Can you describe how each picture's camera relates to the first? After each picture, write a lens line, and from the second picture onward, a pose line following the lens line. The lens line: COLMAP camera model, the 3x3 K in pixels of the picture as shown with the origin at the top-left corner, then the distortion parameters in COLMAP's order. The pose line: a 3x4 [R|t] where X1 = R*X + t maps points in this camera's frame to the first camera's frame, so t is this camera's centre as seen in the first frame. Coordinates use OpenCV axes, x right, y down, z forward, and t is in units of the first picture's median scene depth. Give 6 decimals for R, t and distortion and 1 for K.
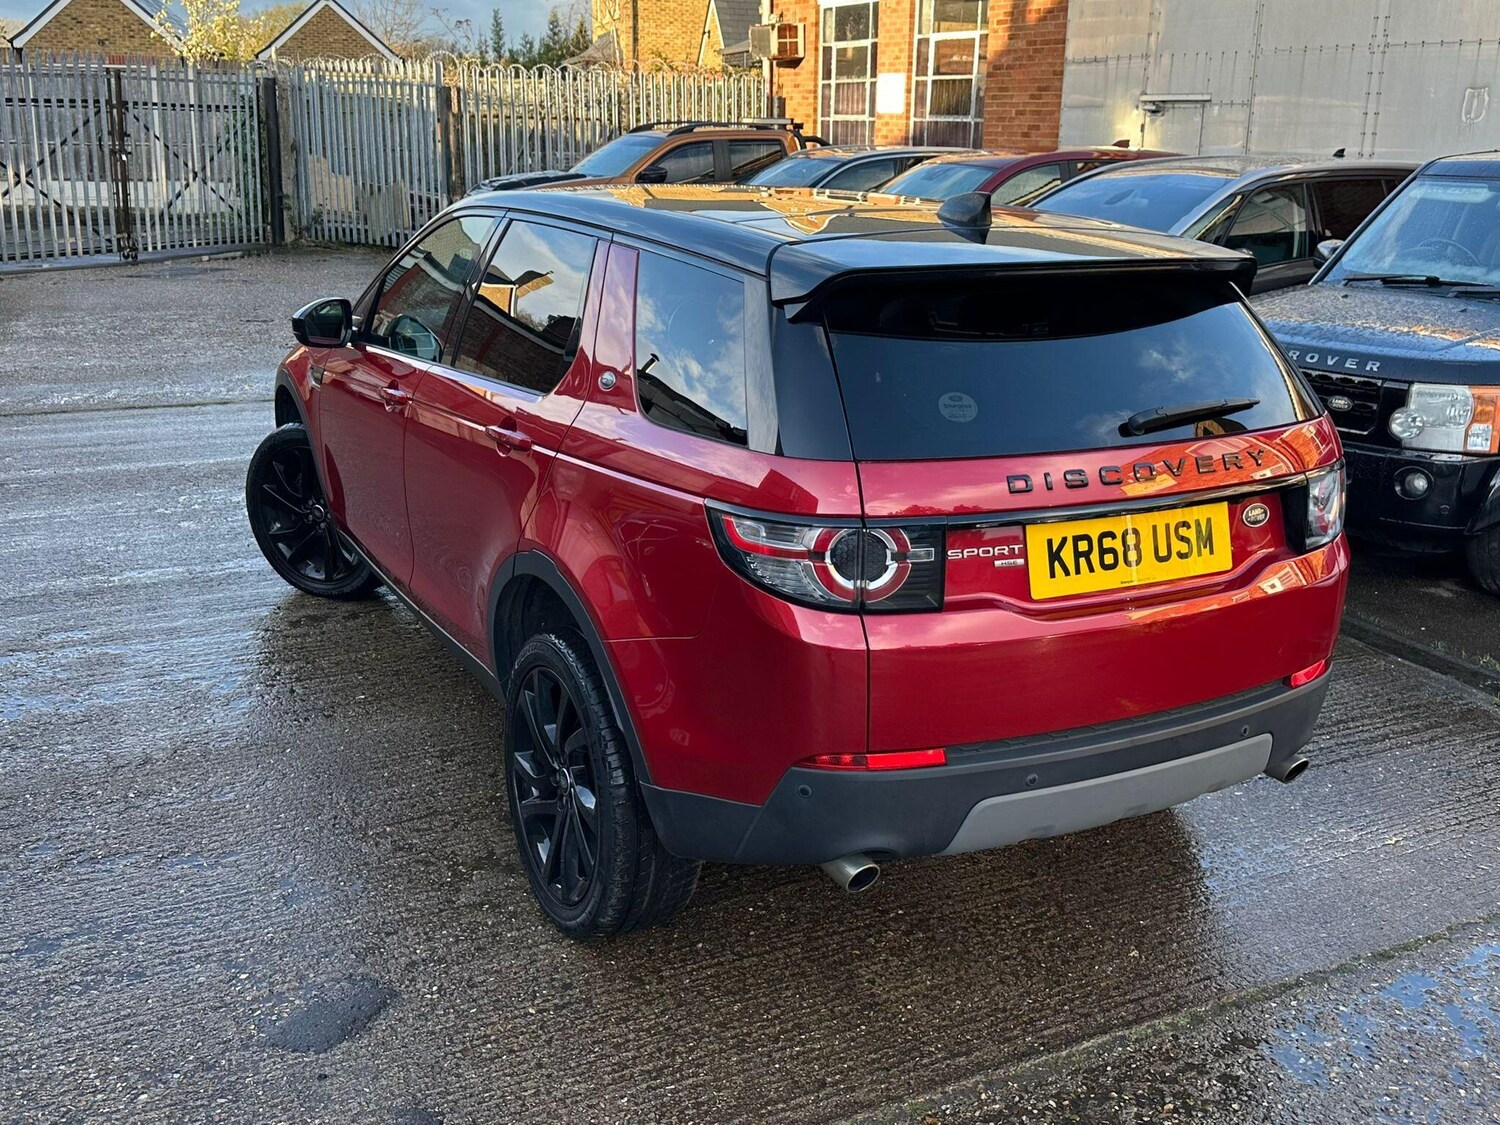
lens RADIAL K [[1447.5, 0, 770.2], [0, 1447.5, 490.5], [0, 0, 1]] dist [0.015441, 0.000000]
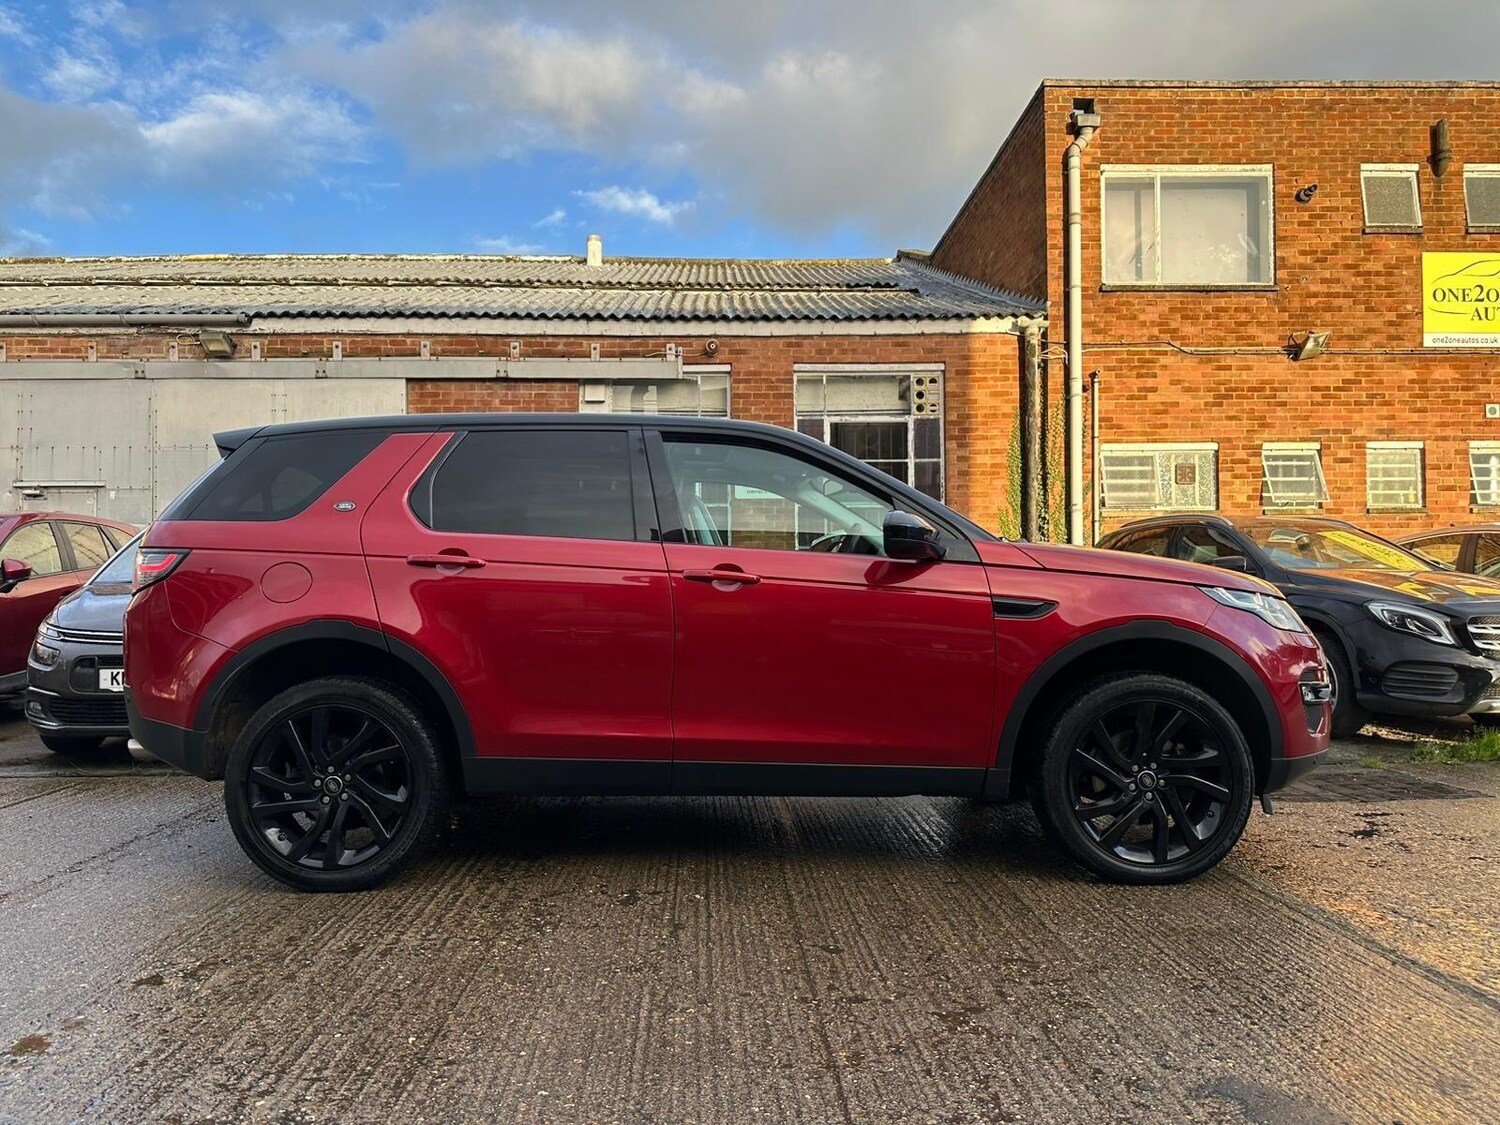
lens RADIAL K [[1055.3, 0, 750.4], [0, 1055.3, 562.5], [0, 0, 1]] dist [0.024353, -0.029702]
pose [[0.425308, -0.002584, 0.905045, -0.909229], [0.239832, 0.964568, -0.109950, 0.025367], [-0.872693, 0.263821, 0.410859, 0.814112]]
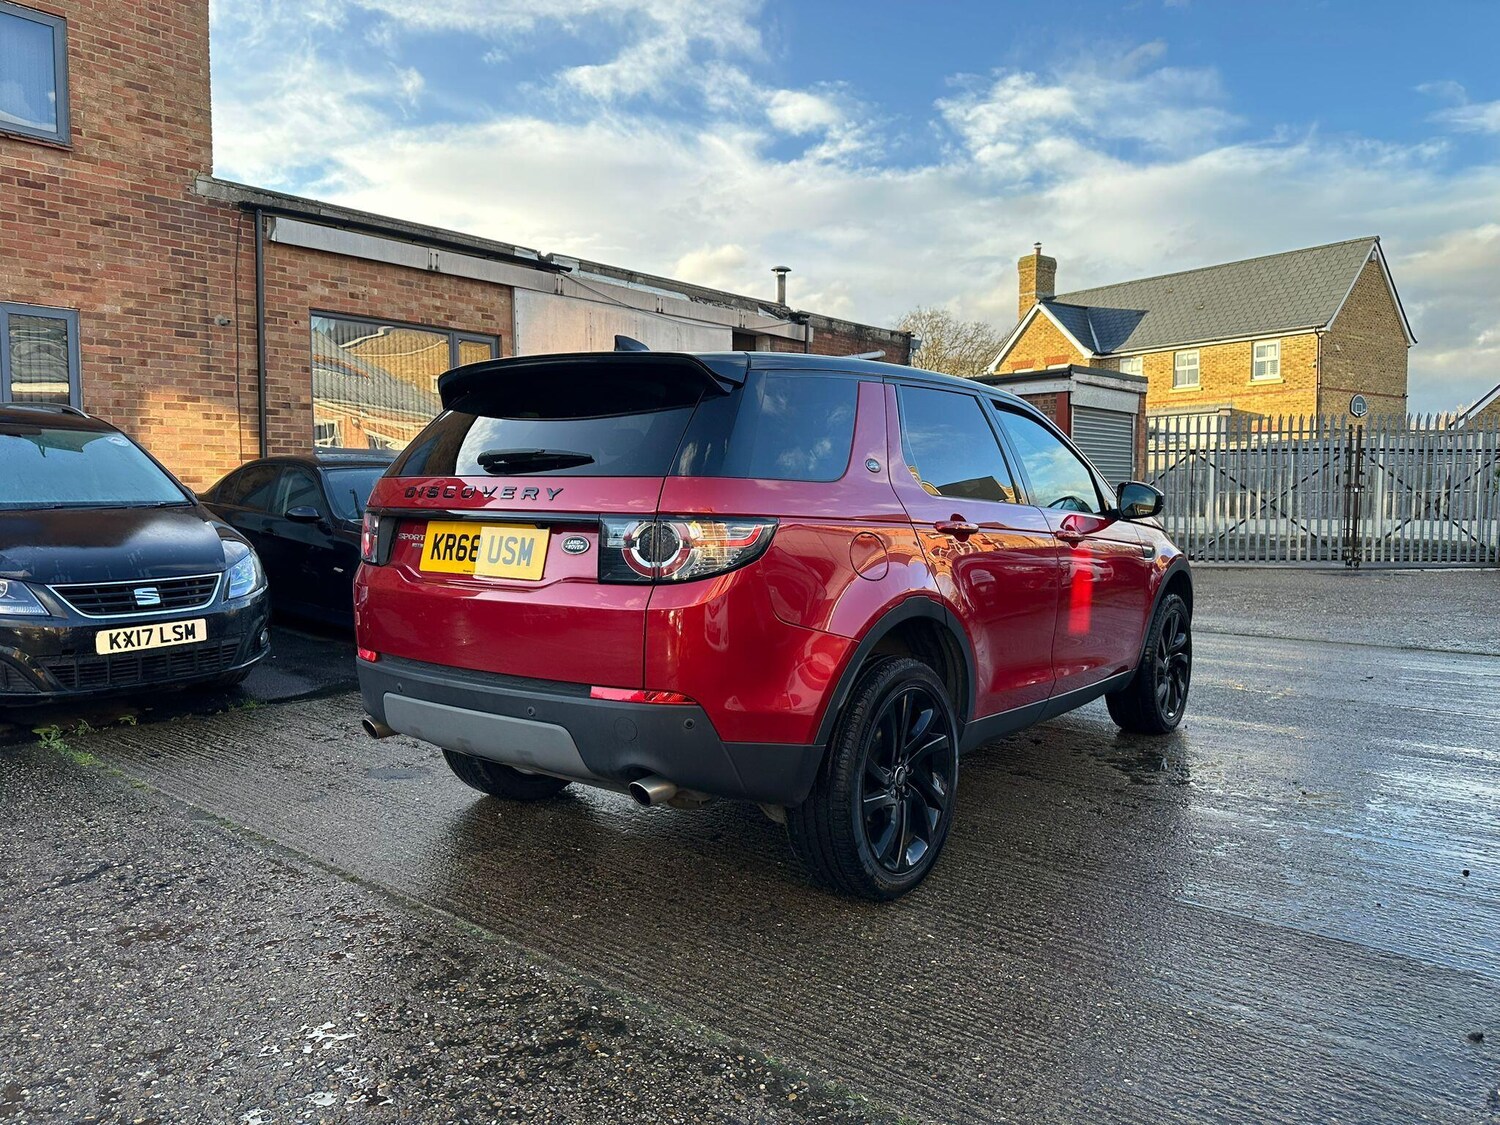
lens RADIAL K [[1055.3, 0, 743.7], [0, 1055.3, 557.3], [0, 0, 1]] dist [0.024353, -0.029702]
pose [[0.400117, 0.029469, -0.915990, 1.096843], [-0.213789, 0.974909, -0.062022, 0.046736], [0.891179, 0.220644, 0.396378, 0.687852]]
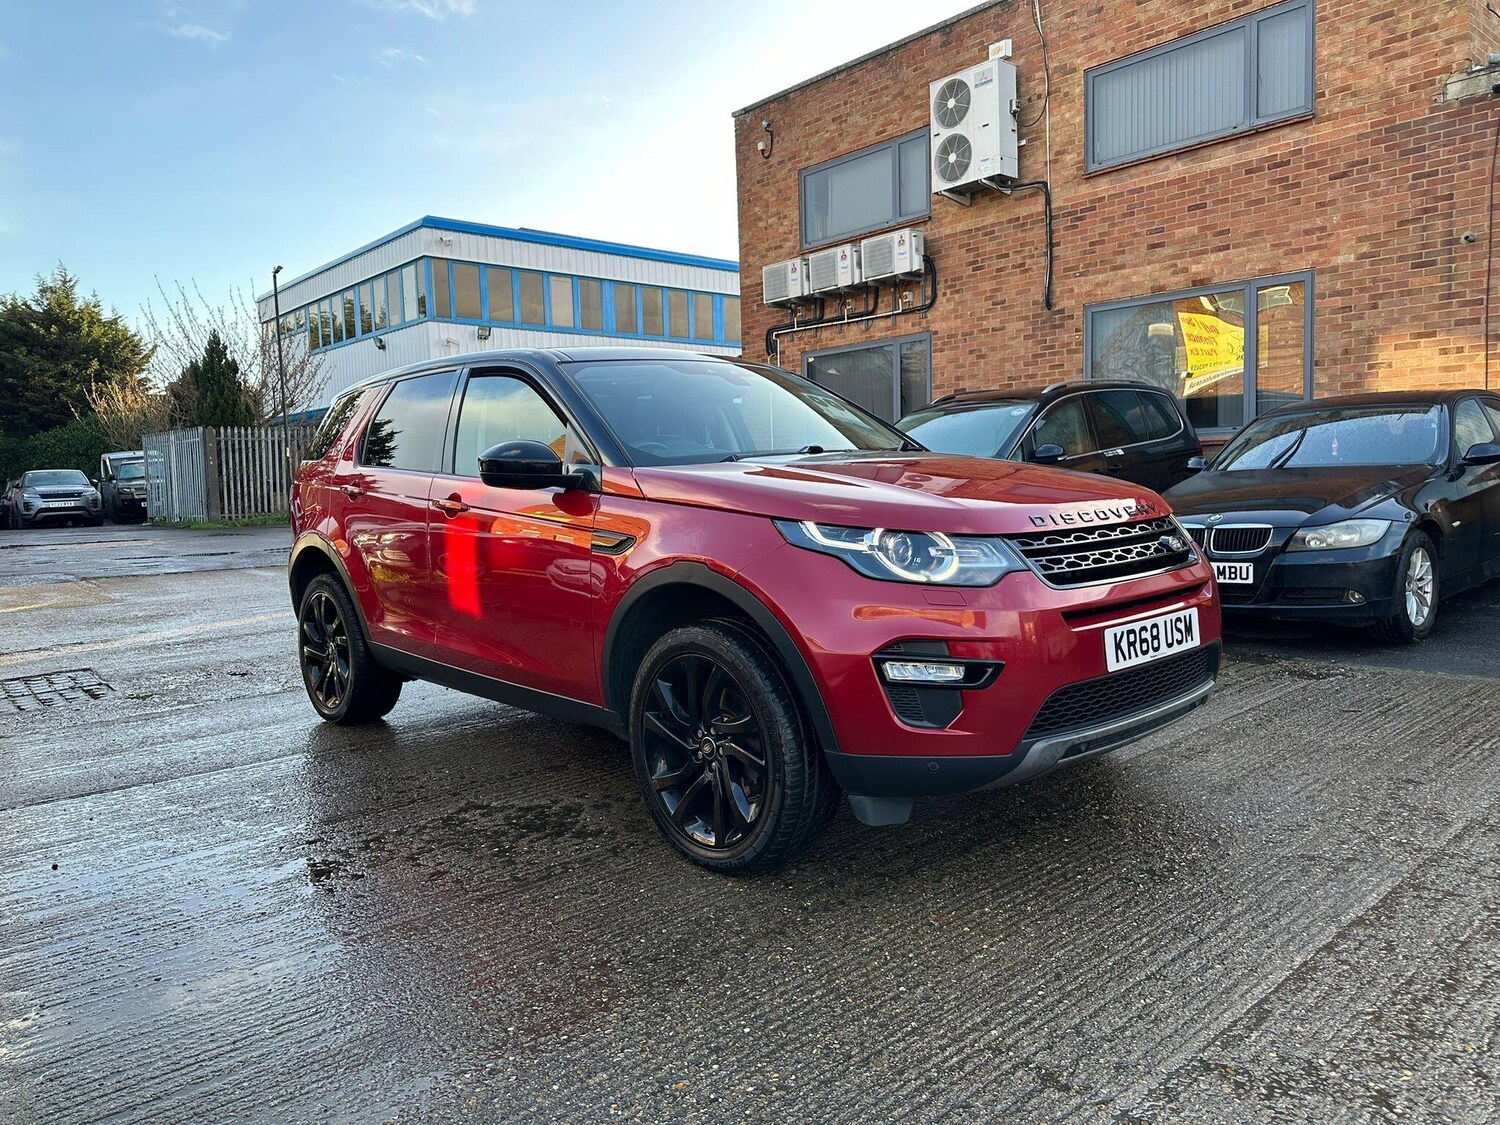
lens RADIAL K [[1067.1, 0, 745.6], [0, 1067.1, 559.4], [0, 0, 1]] dist [0.041171, -0.039465]
pose [[-0.973714, 0.026876, -0.226184, 0.088387], [-0.045820, 0.949602, 0.310090, -0.456948], [0.223119, 0.312302, -0.923409, 2.671621]]
